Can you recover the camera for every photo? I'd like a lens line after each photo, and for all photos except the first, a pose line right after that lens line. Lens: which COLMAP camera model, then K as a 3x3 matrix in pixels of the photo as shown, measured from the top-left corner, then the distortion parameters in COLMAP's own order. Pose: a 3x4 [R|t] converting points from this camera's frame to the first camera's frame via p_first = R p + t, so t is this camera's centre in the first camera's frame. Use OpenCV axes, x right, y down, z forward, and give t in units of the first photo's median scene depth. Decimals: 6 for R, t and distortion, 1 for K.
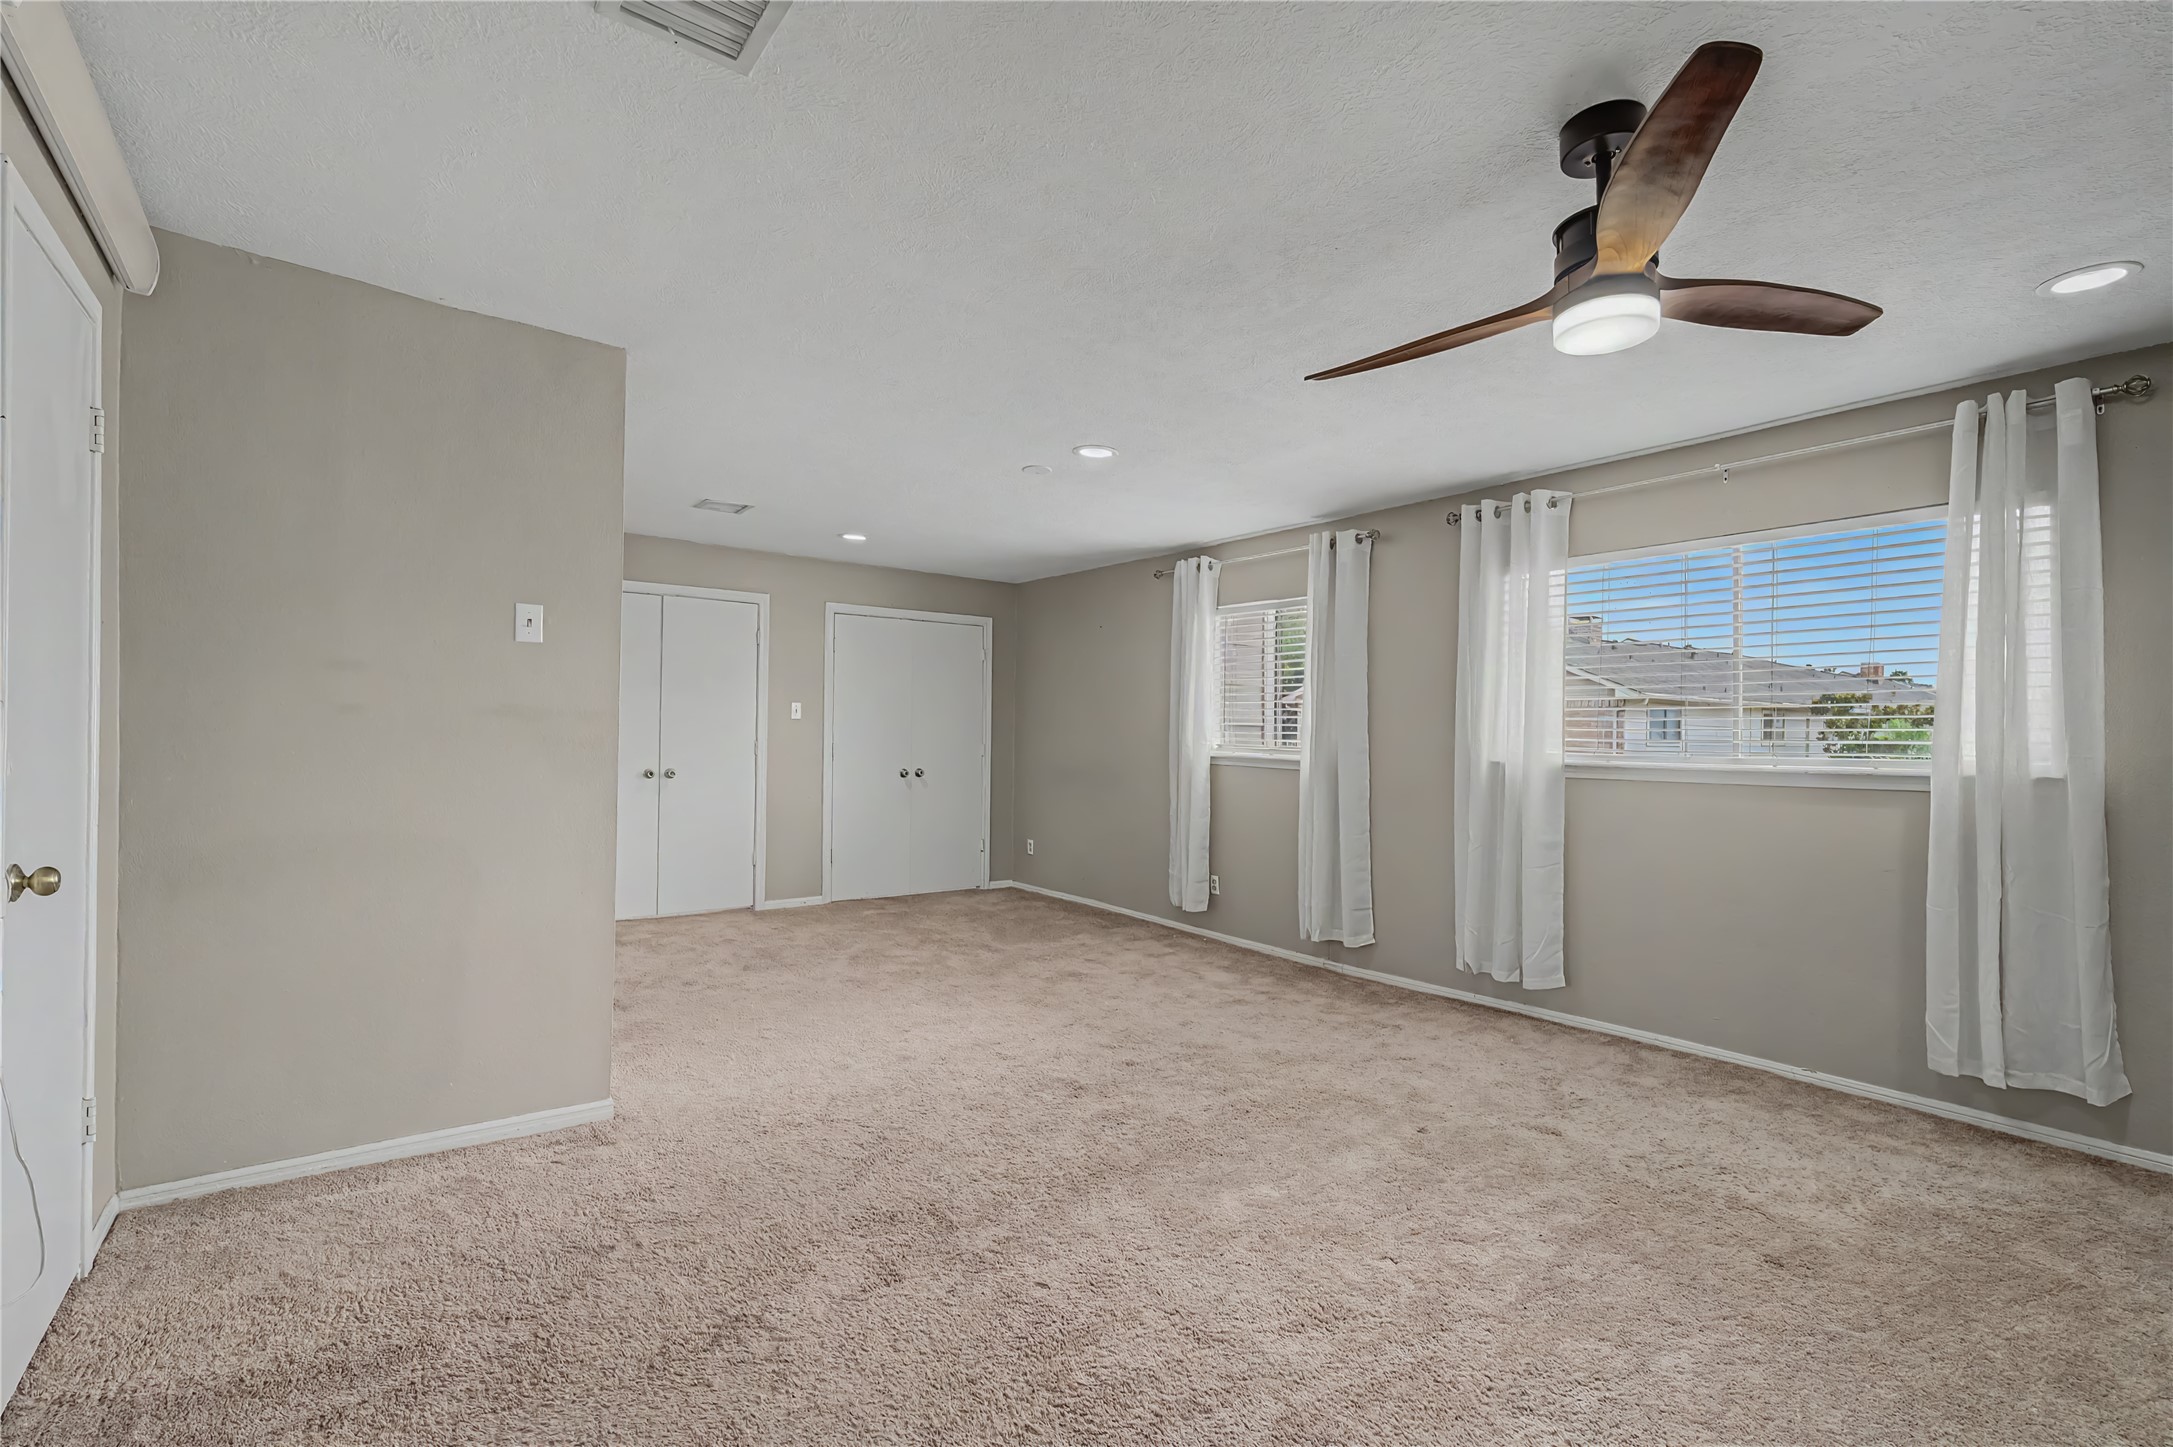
lens RADIAL K [[973.5, 0, 1090.8], [0, 973.5, 723.9], [0, 0, 1]] dist [-0.009521, 0.004380]
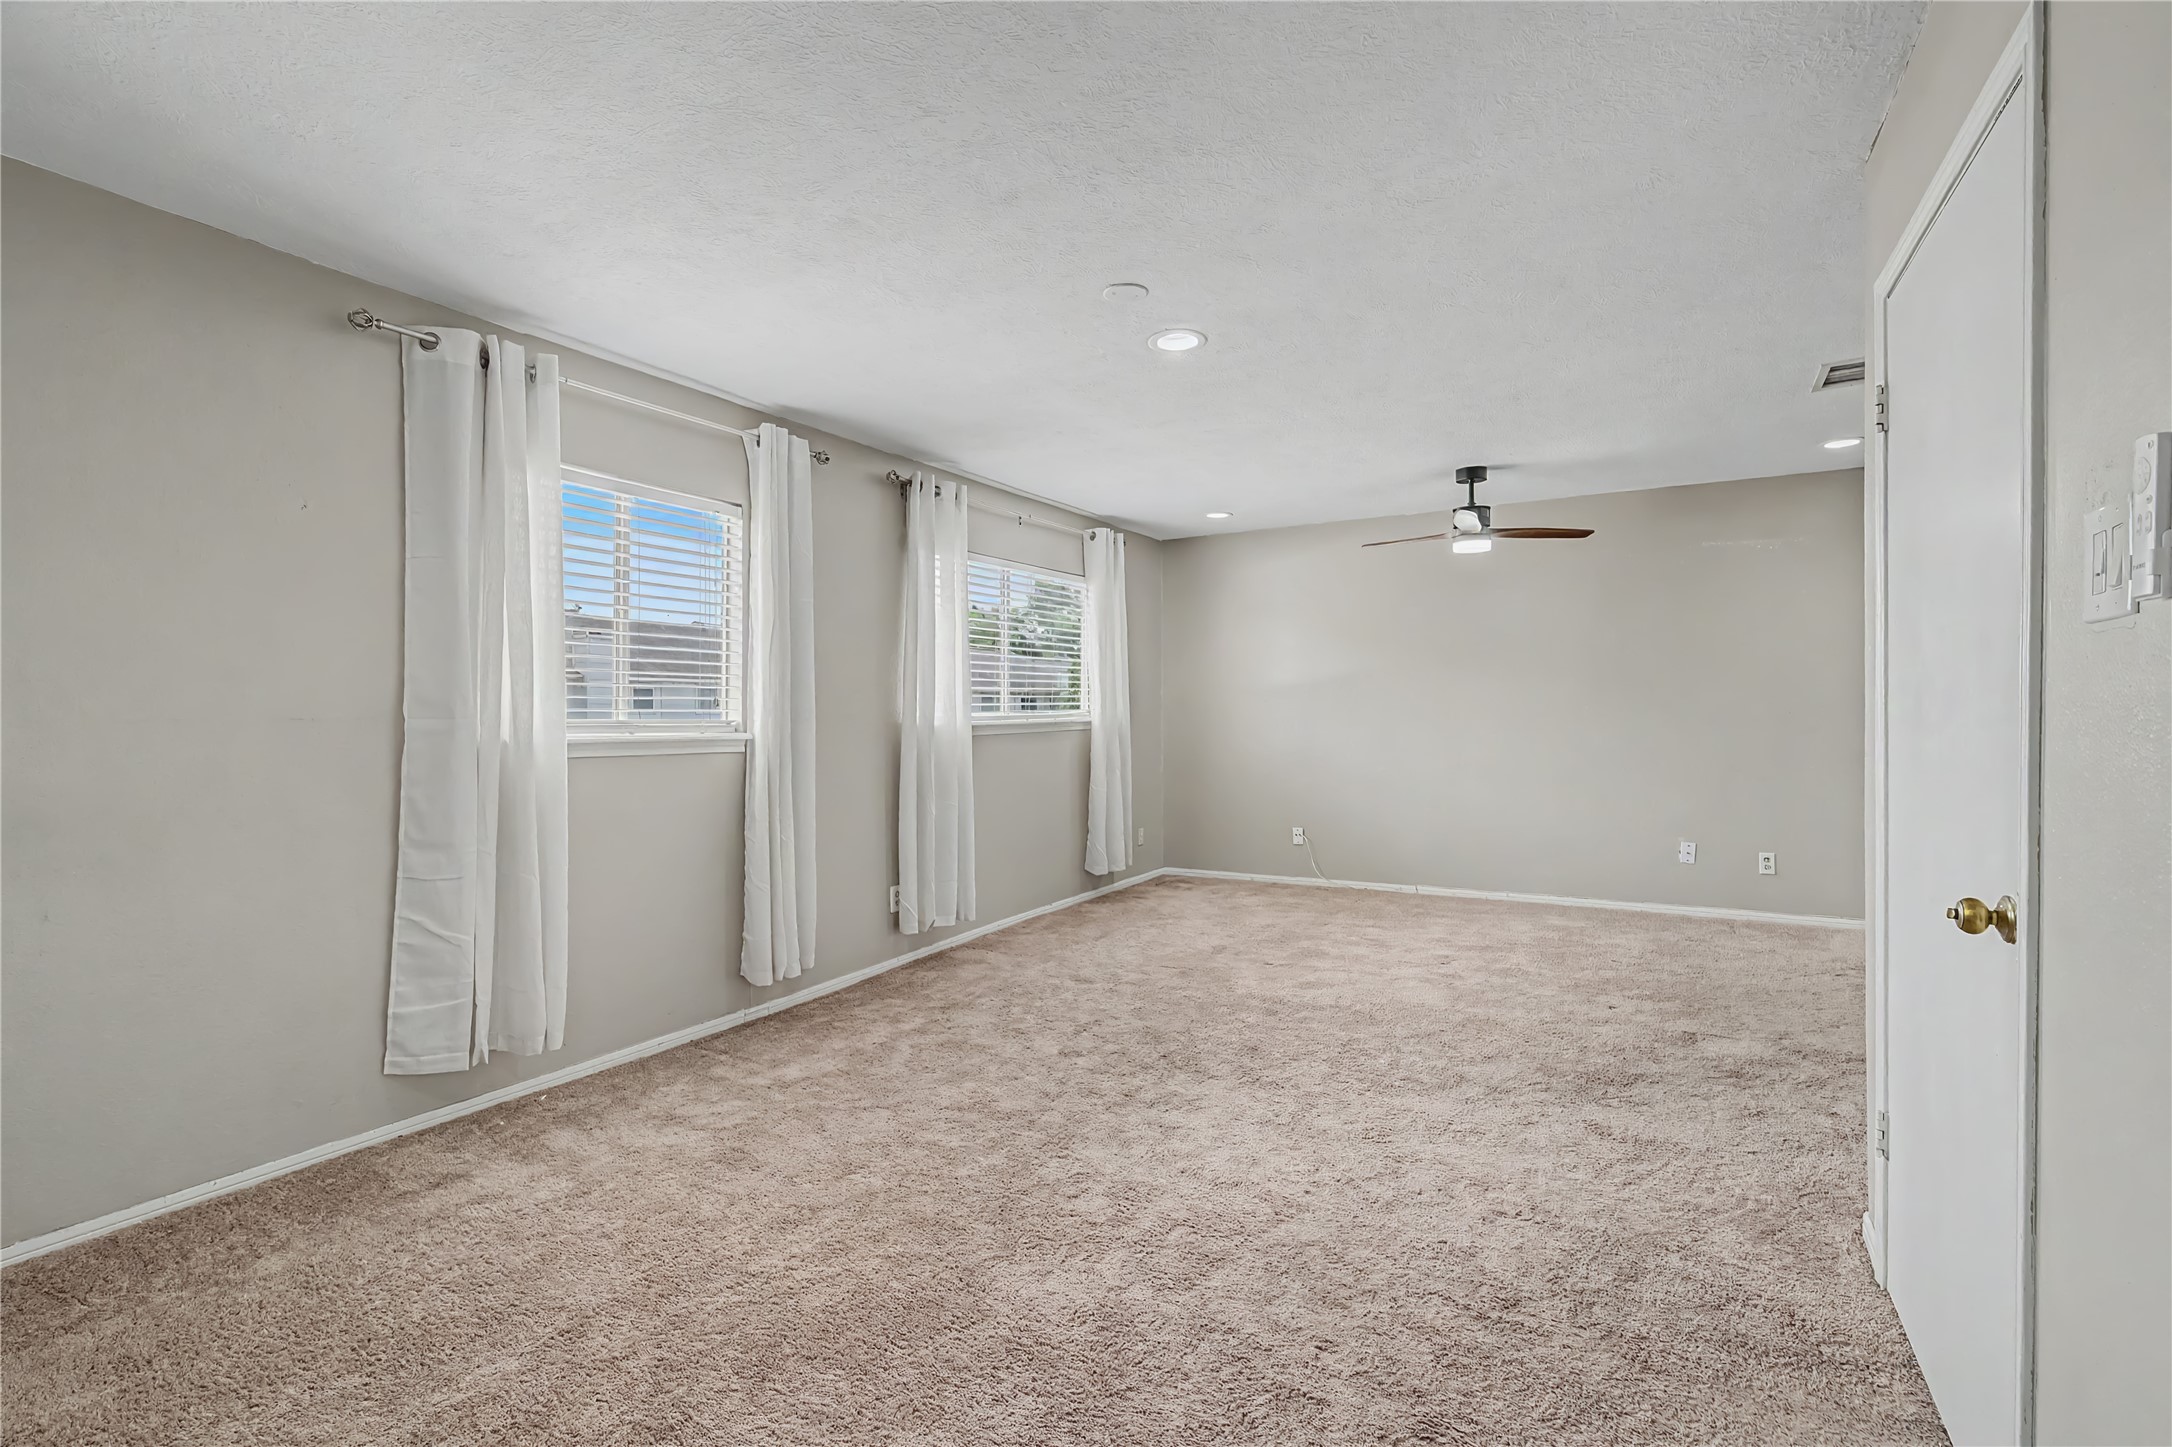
lens RADIAL K [[973.0, 0, 1090.5], [0, 973.0, 717.5], [0, 0, 1]] dist [-0.009521, 0.004380]
pose [[-0.390587, -0.011586, 0.920493, -0.615386], [-0.007984, 0.999926, 0.009198, 0.017680], [-0.920532, -0.003757, -0.390650, 1.229236]]
